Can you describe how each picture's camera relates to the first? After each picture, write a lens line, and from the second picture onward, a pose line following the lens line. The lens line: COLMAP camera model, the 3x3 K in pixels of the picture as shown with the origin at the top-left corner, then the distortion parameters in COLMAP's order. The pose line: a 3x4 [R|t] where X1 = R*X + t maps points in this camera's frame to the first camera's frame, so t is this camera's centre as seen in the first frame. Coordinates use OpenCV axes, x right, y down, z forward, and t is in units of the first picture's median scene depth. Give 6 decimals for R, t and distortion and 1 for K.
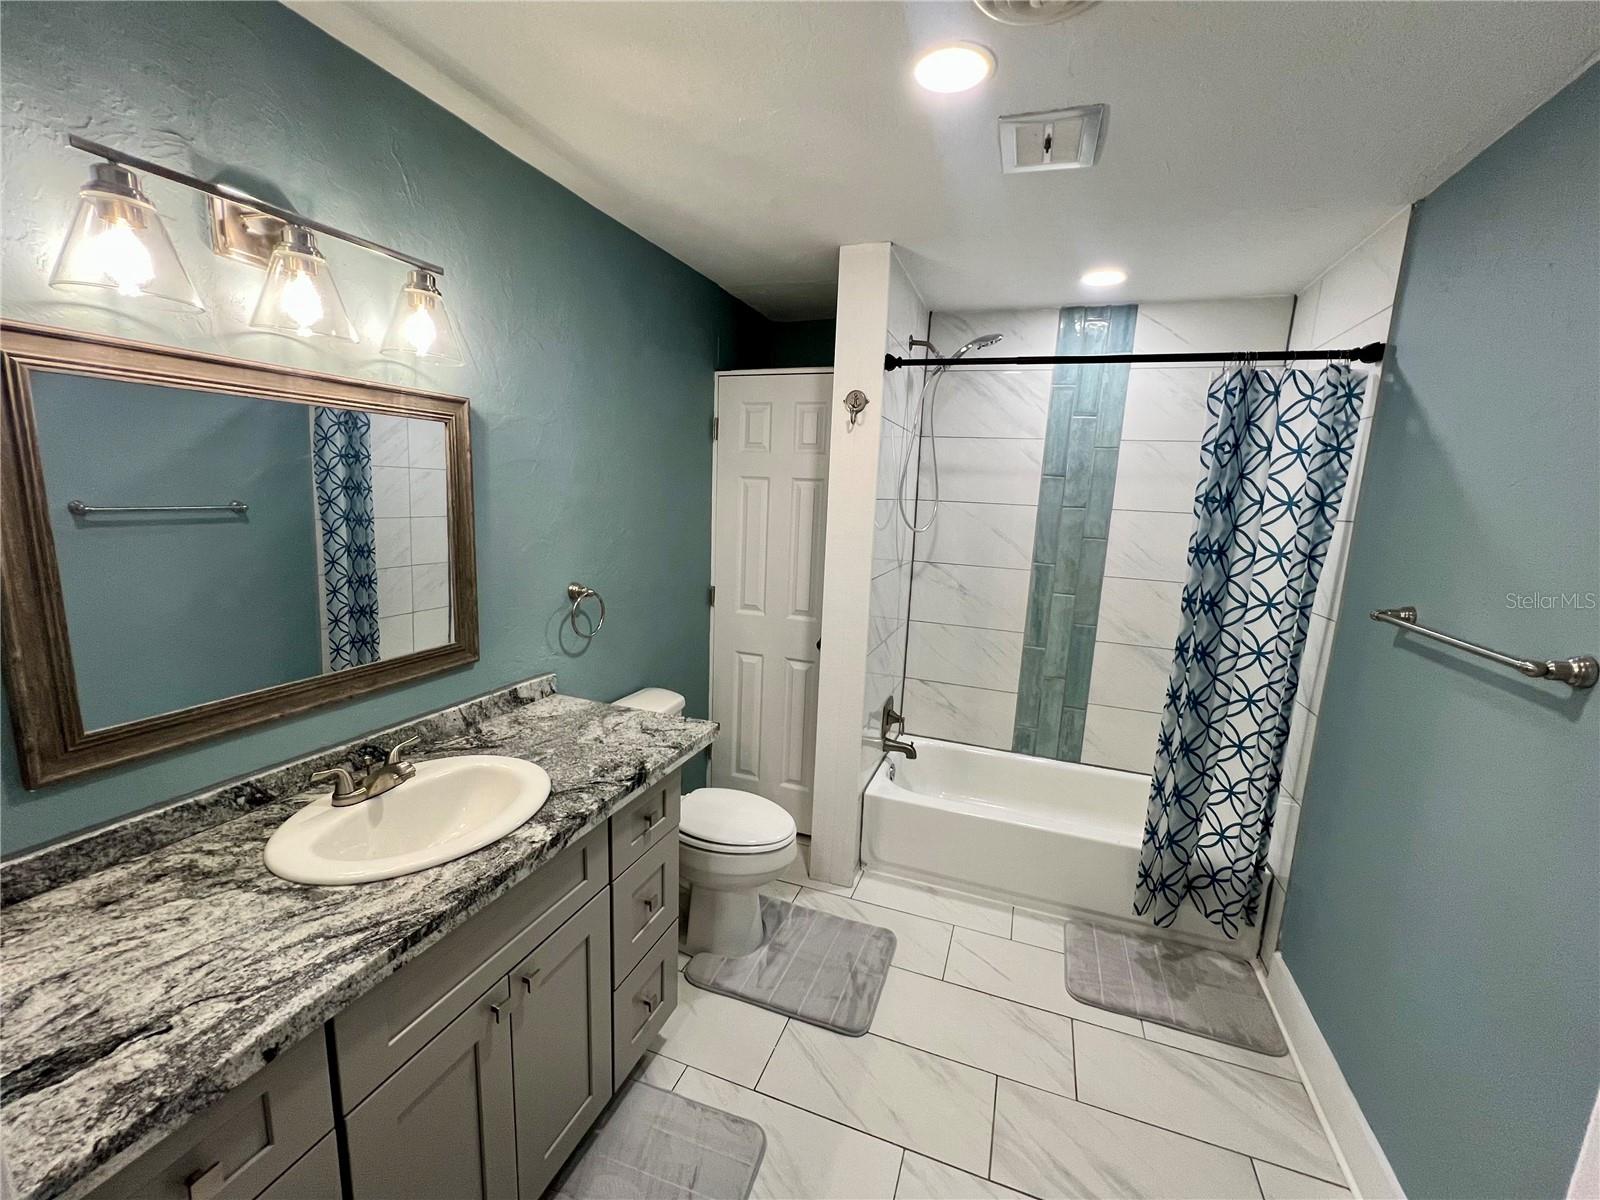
lens RADIAL K [[648.8, 0, 801.1], [0, 648.8, 605.5], [0, 0, 1]] dist [0.002519, 0.000029]
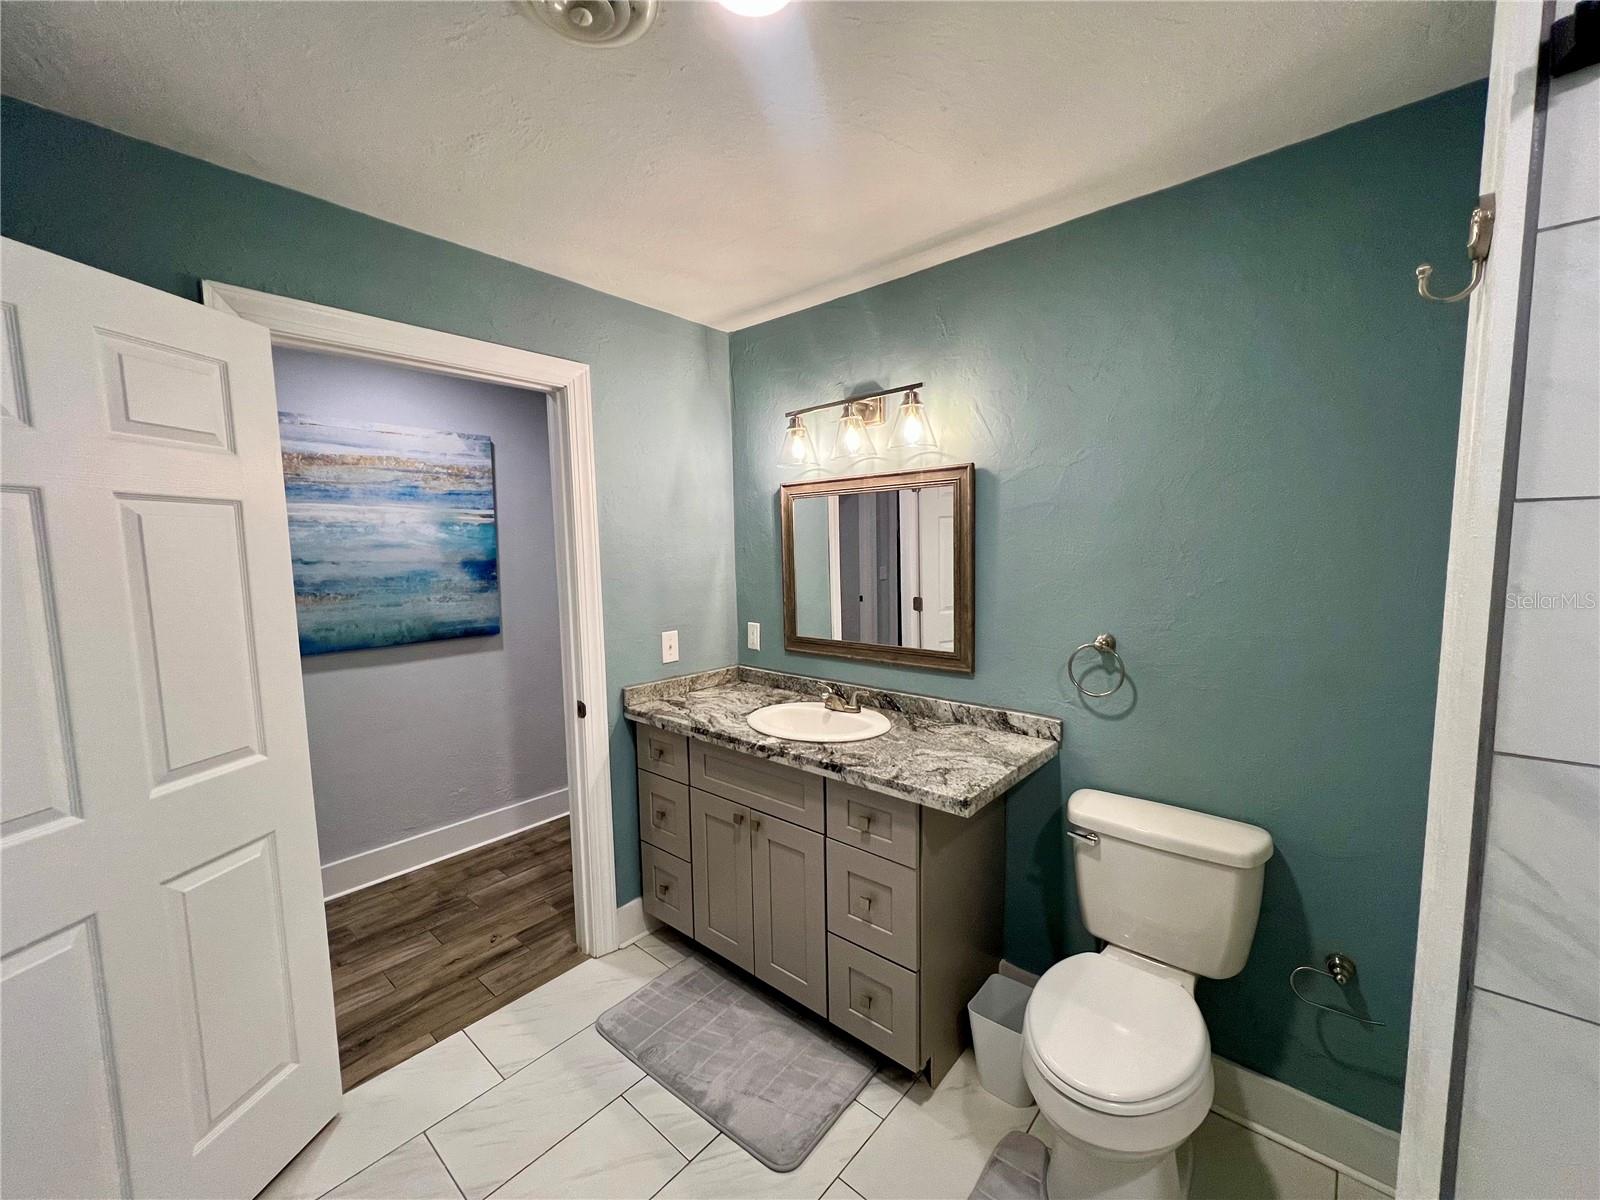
lens RADIAL K [[639.0, 0, 803.0], [0, 639.0, 605.6], [0, 0, 1]] dist [-0.000199, -0.000023]
pose [[-0.351636, 0.052154, -0.934683, 0.838247], [-0.163652, 0.979647, 0.116230, -0.146805], [0.921721, 0.193833, -0.335944, 1.250441]]
